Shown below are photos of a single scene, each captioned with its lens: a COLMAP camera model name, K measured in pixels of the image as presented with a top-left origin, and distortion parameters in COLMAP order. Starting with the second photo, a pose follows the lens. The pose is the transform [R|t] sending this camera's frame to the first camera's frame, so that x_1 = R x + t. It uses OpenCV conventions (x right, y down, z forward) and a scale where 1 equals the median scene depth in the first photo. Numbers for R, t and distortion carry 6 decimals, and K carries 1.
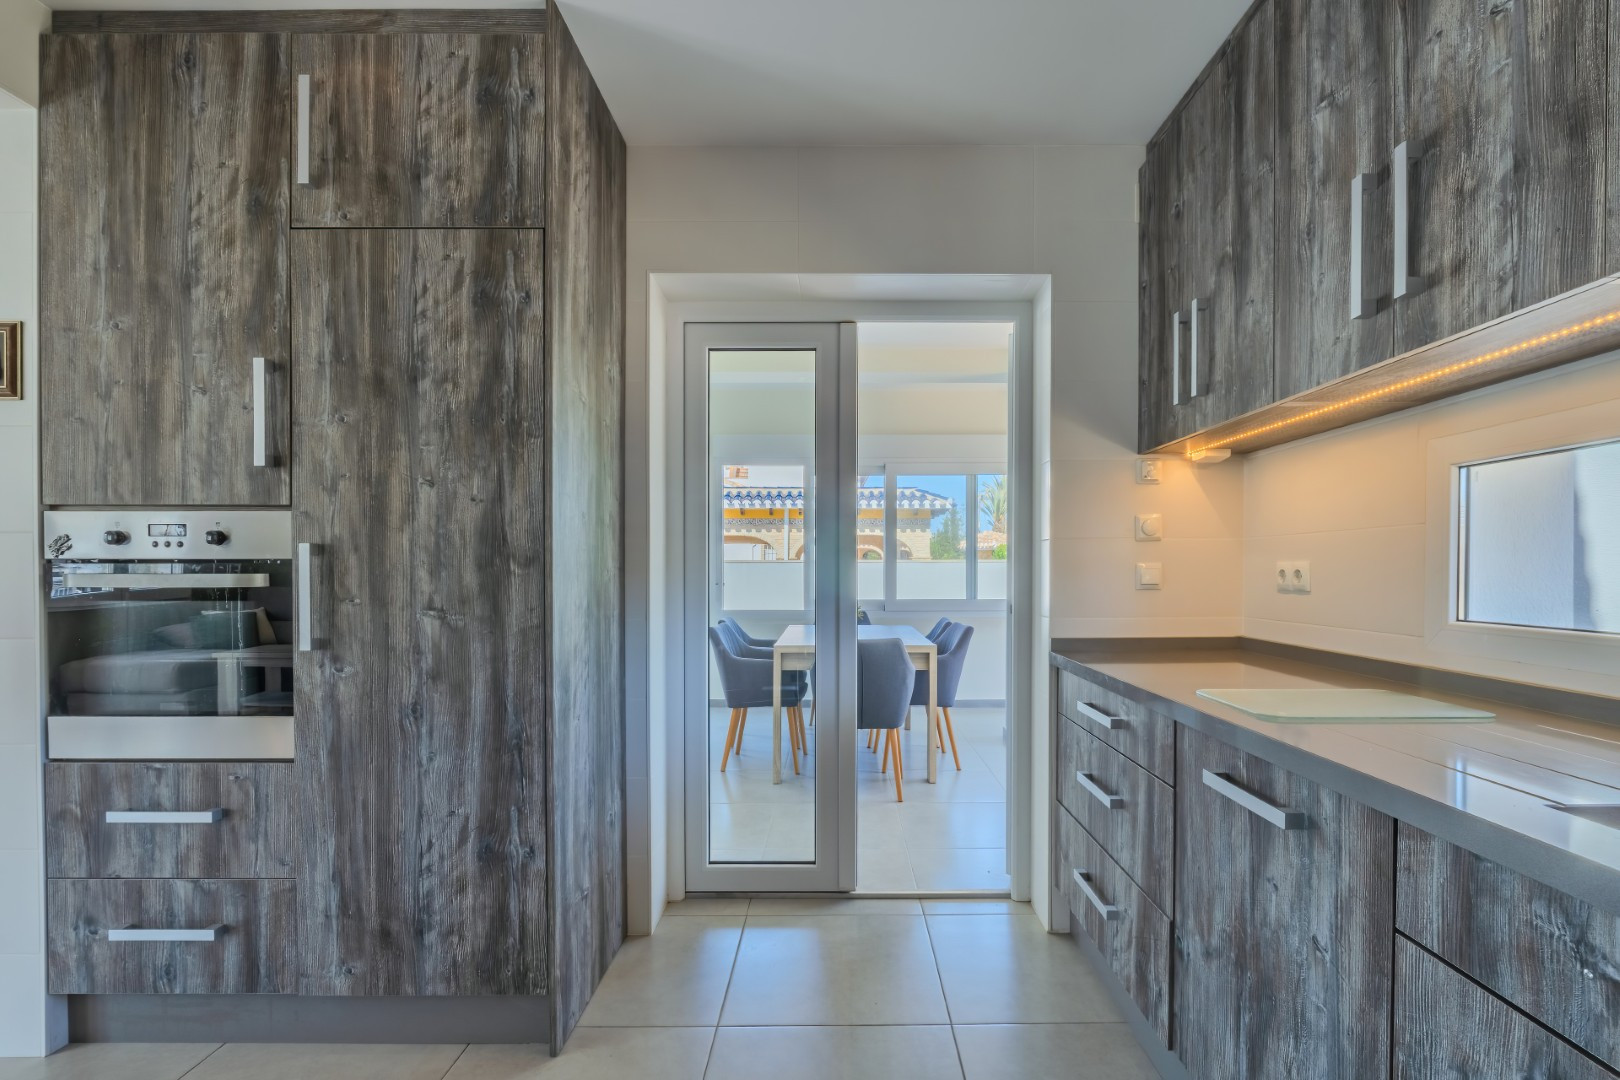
lens RADIAL K [[754.7, 0, 777.4], [0, 754.7, 582.4], [0, 0, 1]] dist [-0.014200, 0.003682]
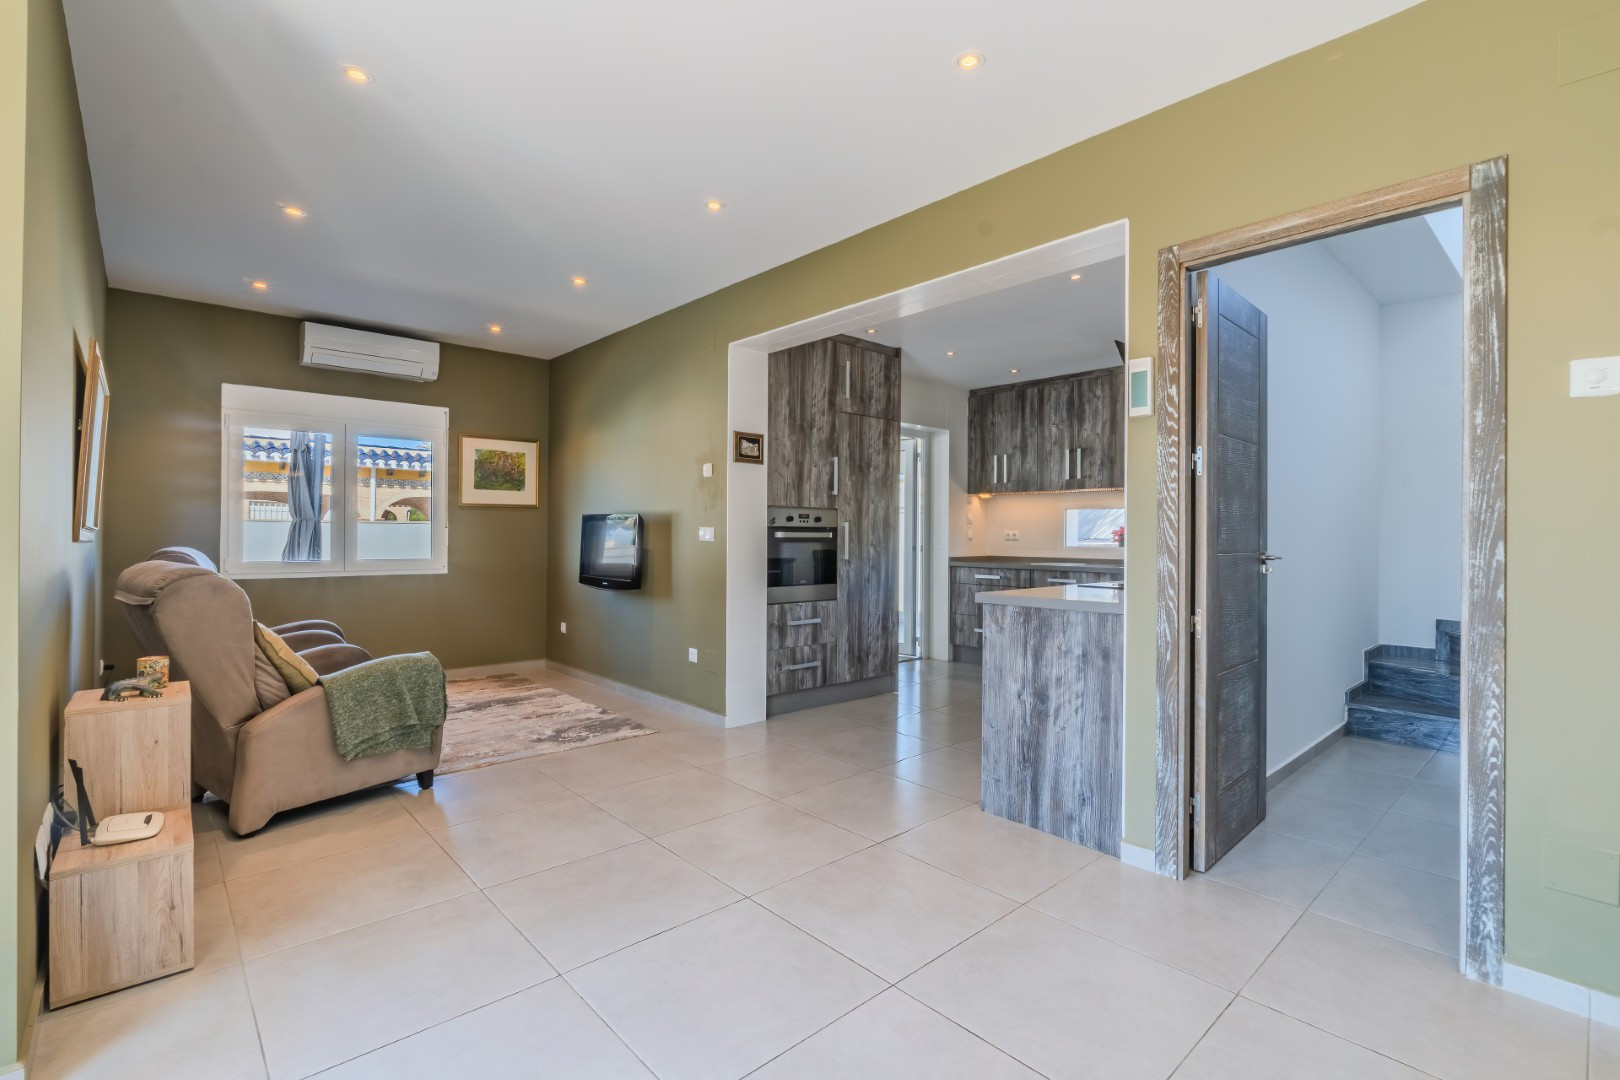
lens RADIAL K [[754.7, 0, 771.0], [0, 754.7, 537.9], [0, 0, 1]] dist [-0.014200, 0.003682]
pose [[0.762414, 0.002659, 0.647084, -2.684811], [0.002568, 0.999971, -0.007134, 0.027113], [-0.647084, 0.007101, 0.762385, -1.007170]]
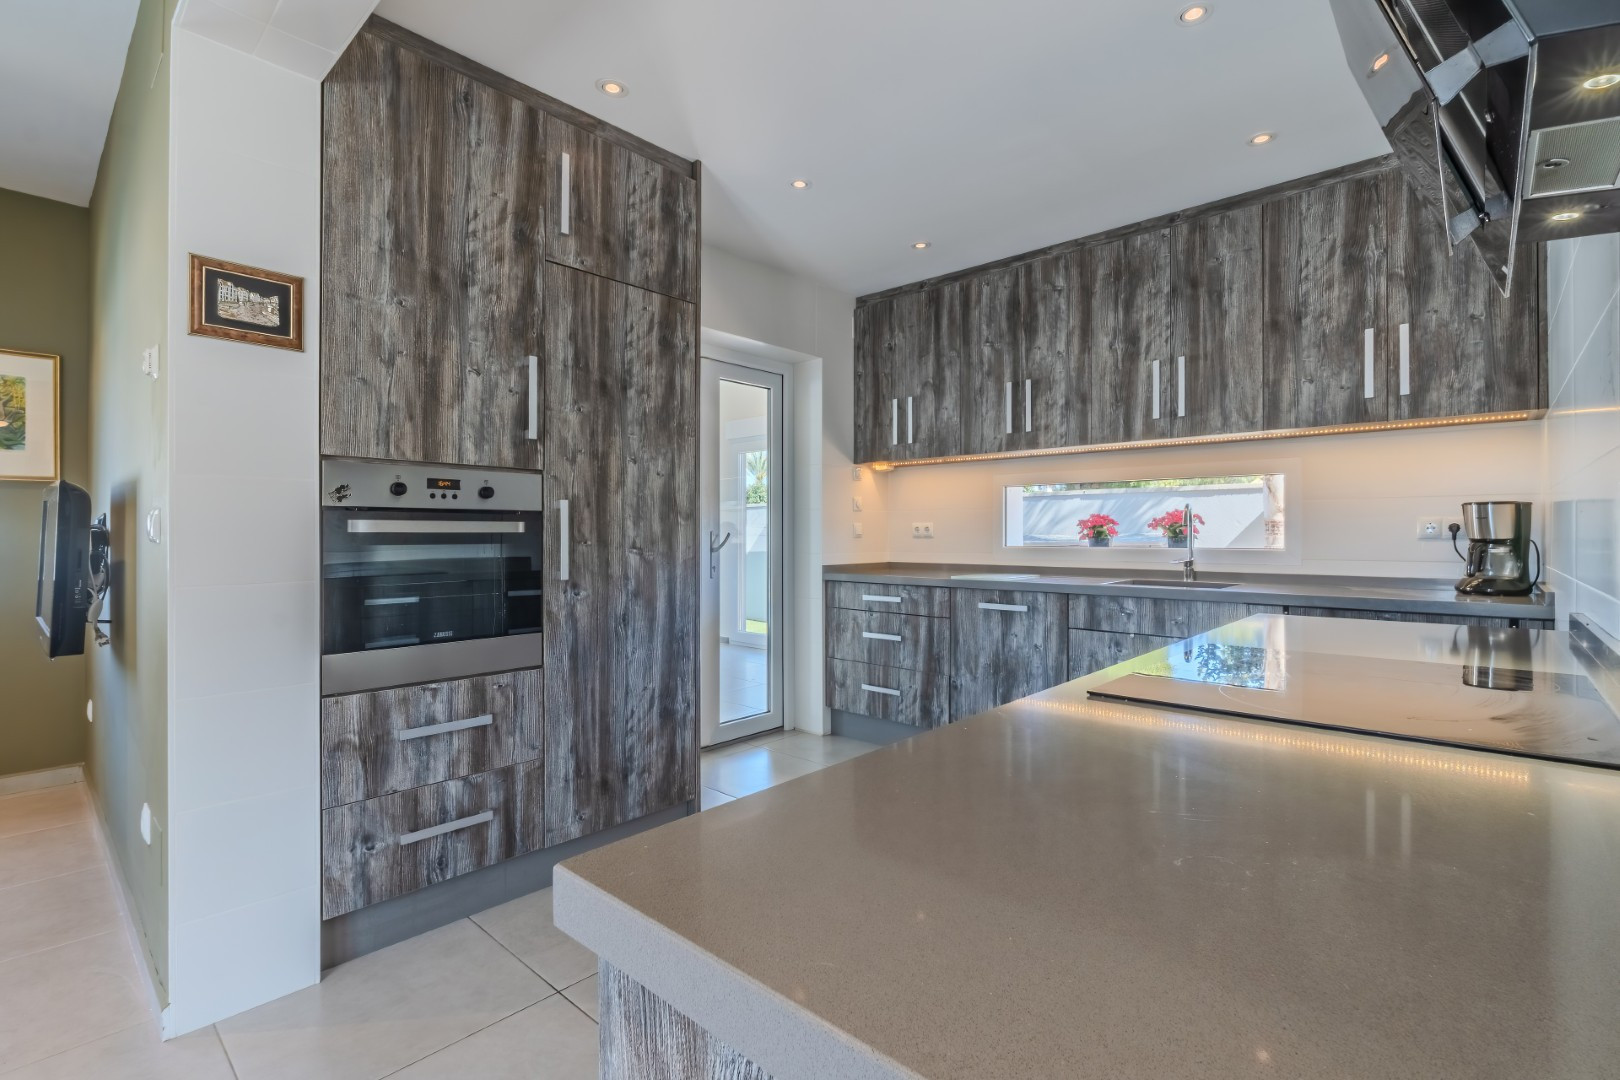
lens RADIAL K [[754.7, 0, 799.9], [0, 754.7, 535.4], [0, 0, 1]] dist [-0.014200, 0.003682]
pose [[0.672701, -0.000769, 0.739914, -1.320385], [0.010272, 0.999913, -0.008299, 0.026268], [-0.739843, 0.013183, 0.672651, -0.212505]]
